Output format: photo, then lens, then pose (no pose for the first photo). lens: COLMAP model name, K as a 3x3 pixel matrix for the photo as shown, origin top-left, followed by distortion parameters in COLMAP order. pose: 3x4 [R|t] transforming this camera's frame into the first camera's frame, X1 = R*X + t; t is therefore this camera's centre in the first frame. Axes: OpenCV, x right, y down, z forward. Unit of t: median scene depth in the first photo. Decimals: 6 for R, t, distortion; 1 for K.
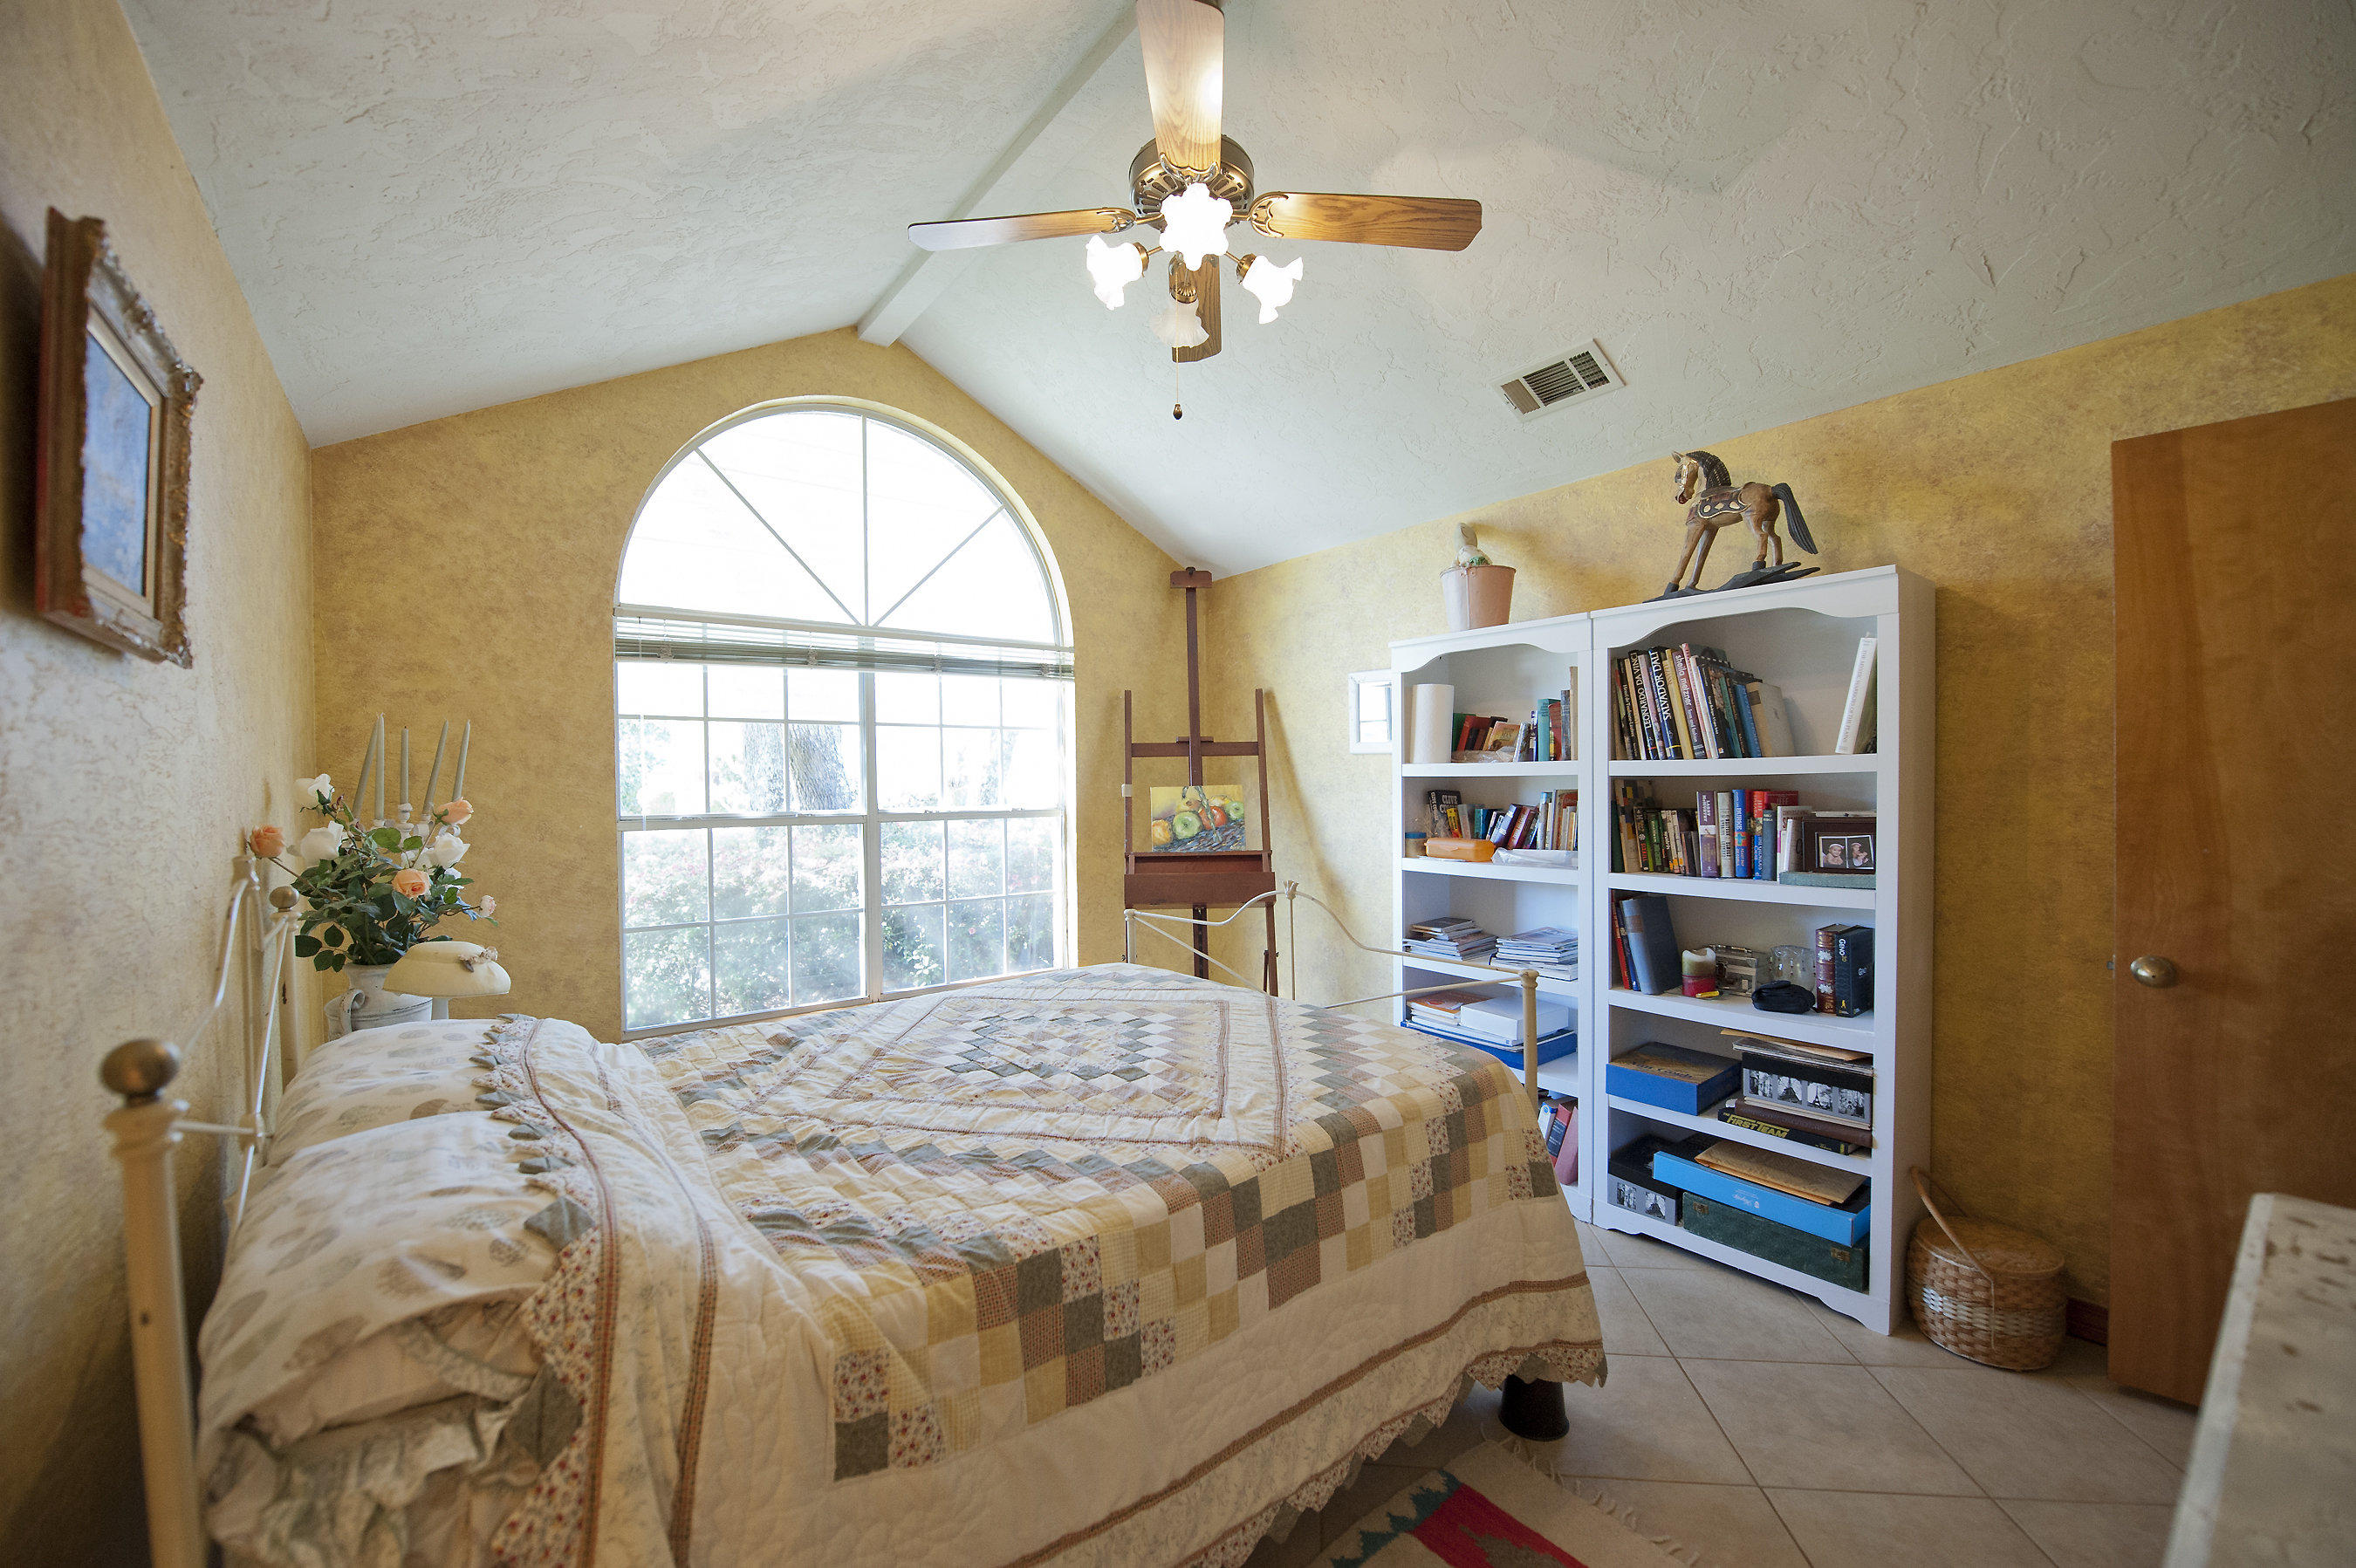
lens RADIAL K [[943.9, 0, 1185.9], [0, 943.9, 795.3], [0, 0, 1]] dist [-0.016803, -0.000838]
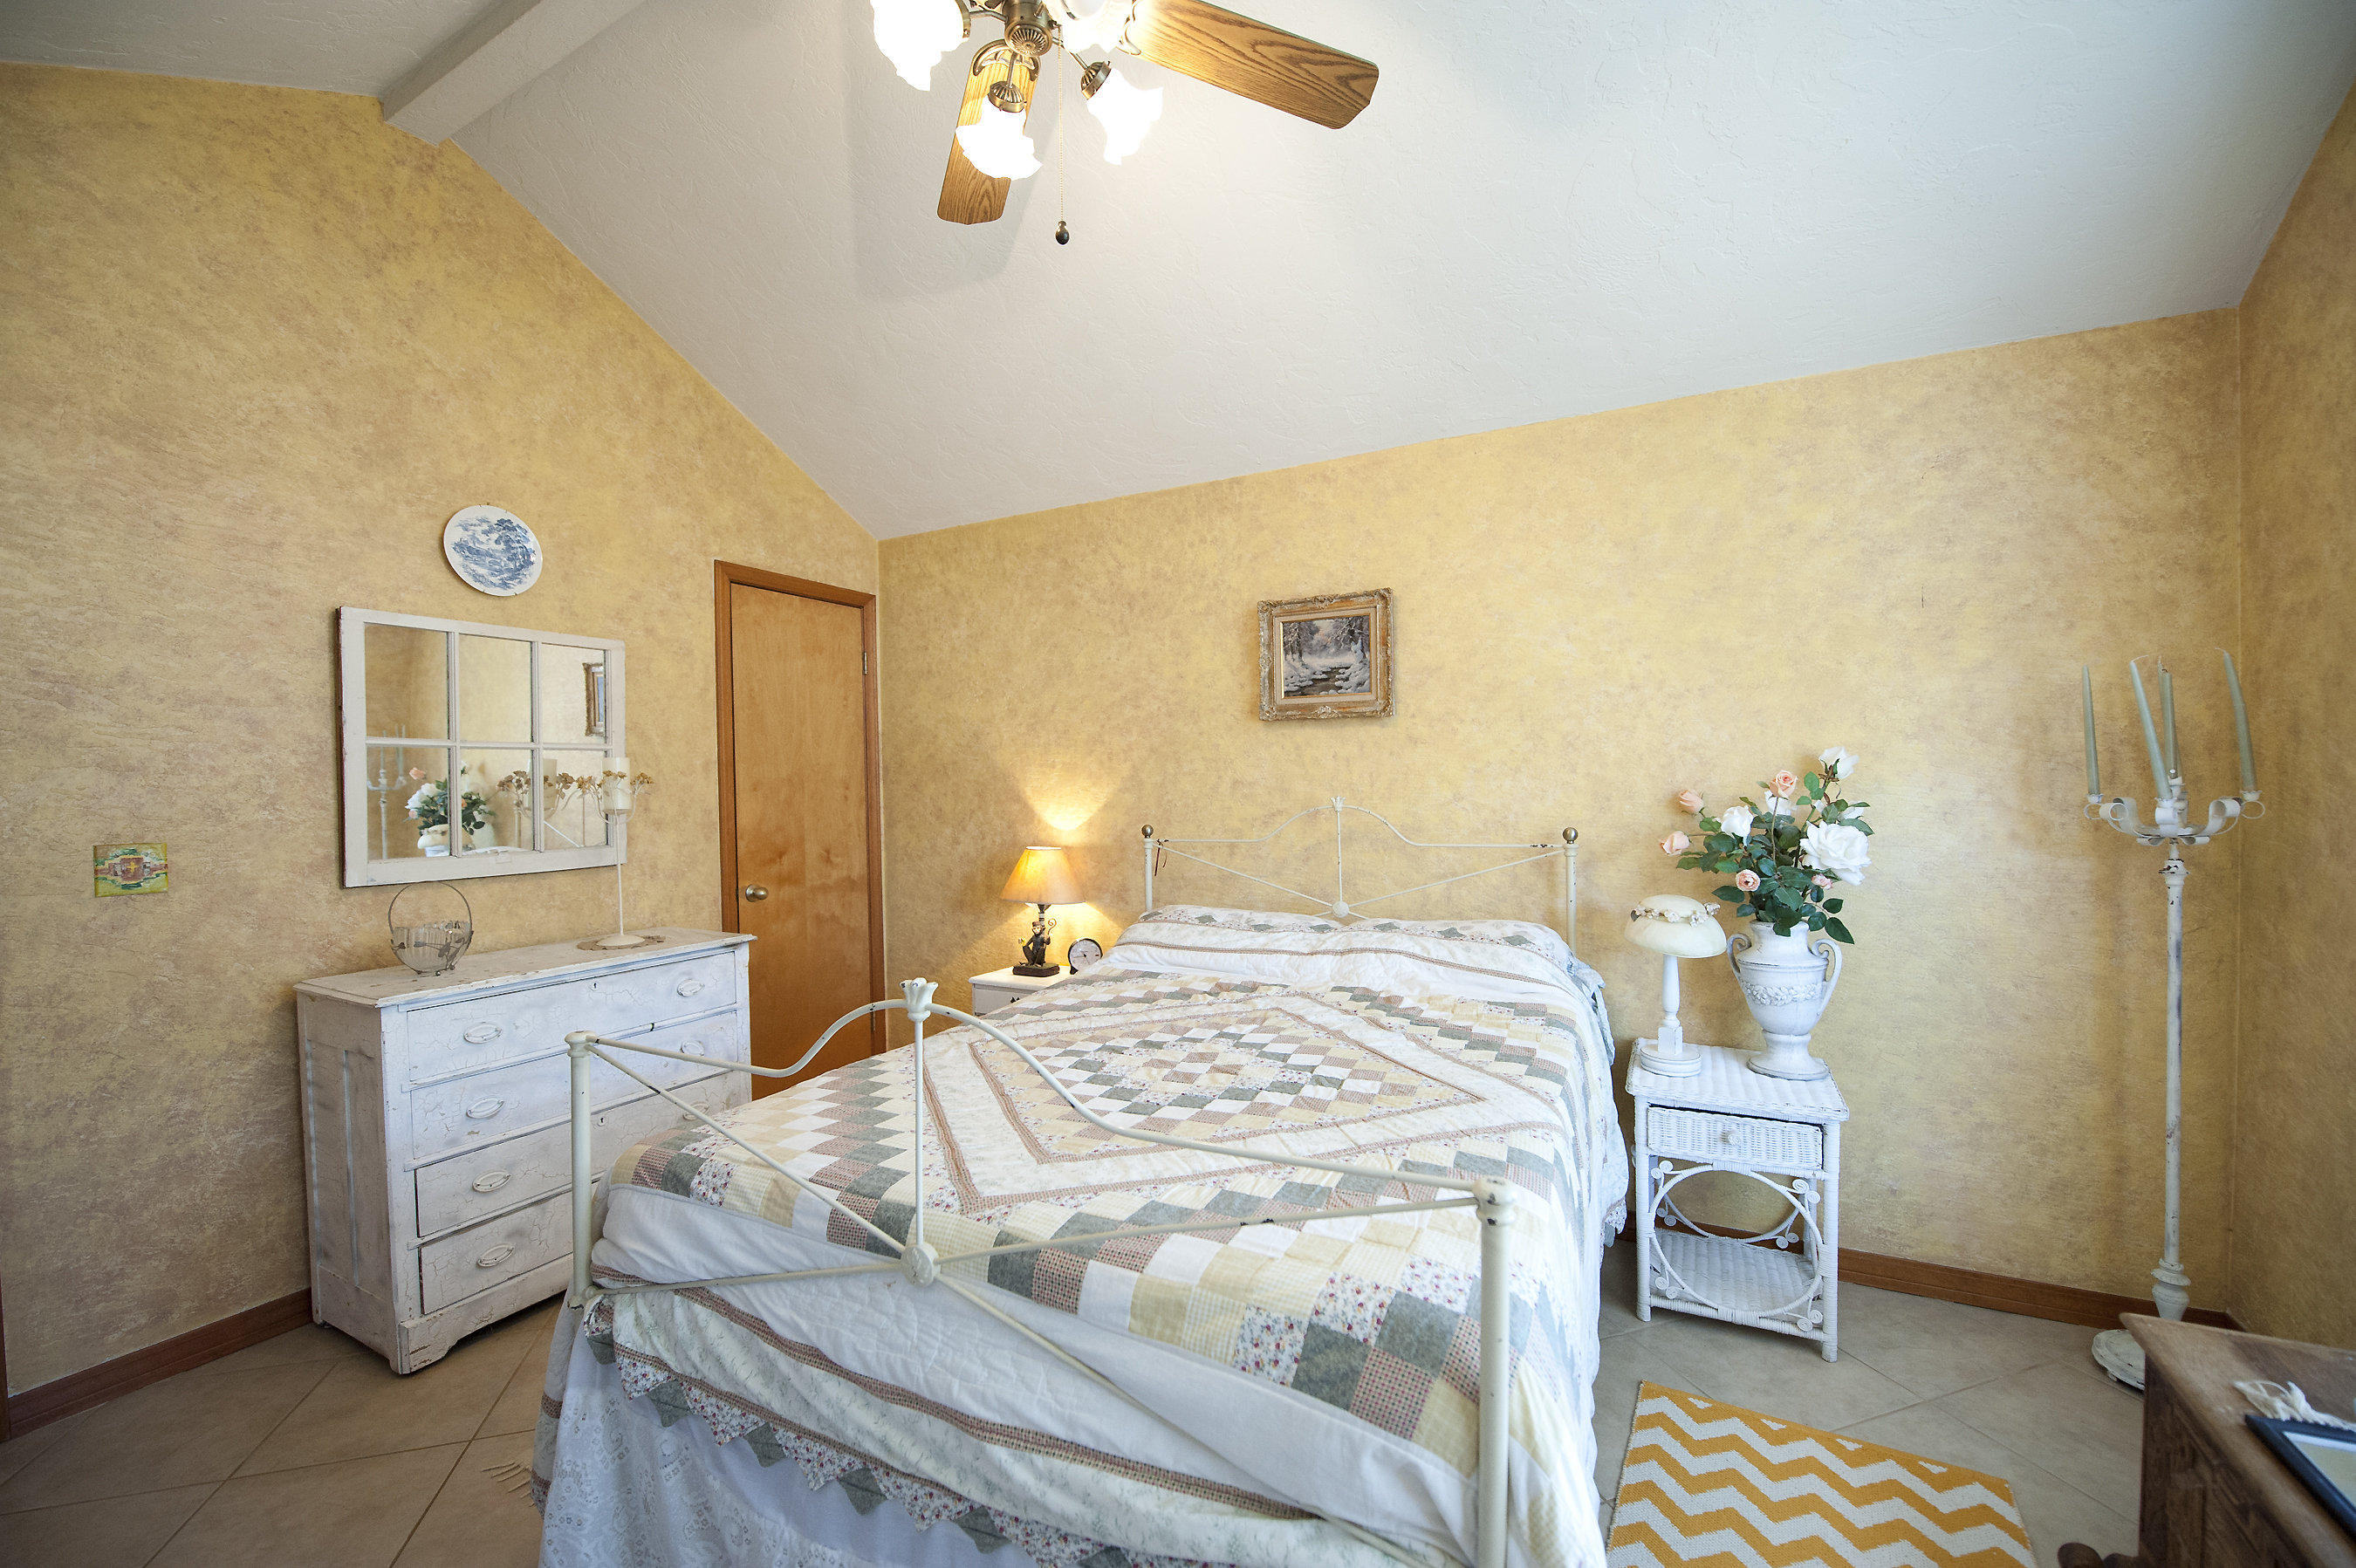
lens RADIAL K [[943.9, 0, 1185.9], [0, 943.9, 795.3], [0, 0, 1]] dist [-0.016803, -0.000838]
pose [[-0.914630, 0.030081, -0.403170, 0.208969], [0.019487, 0.999349, 0.030353, -0.014876], [0.403821, 0.019905, -0.914621, 1.765105]]
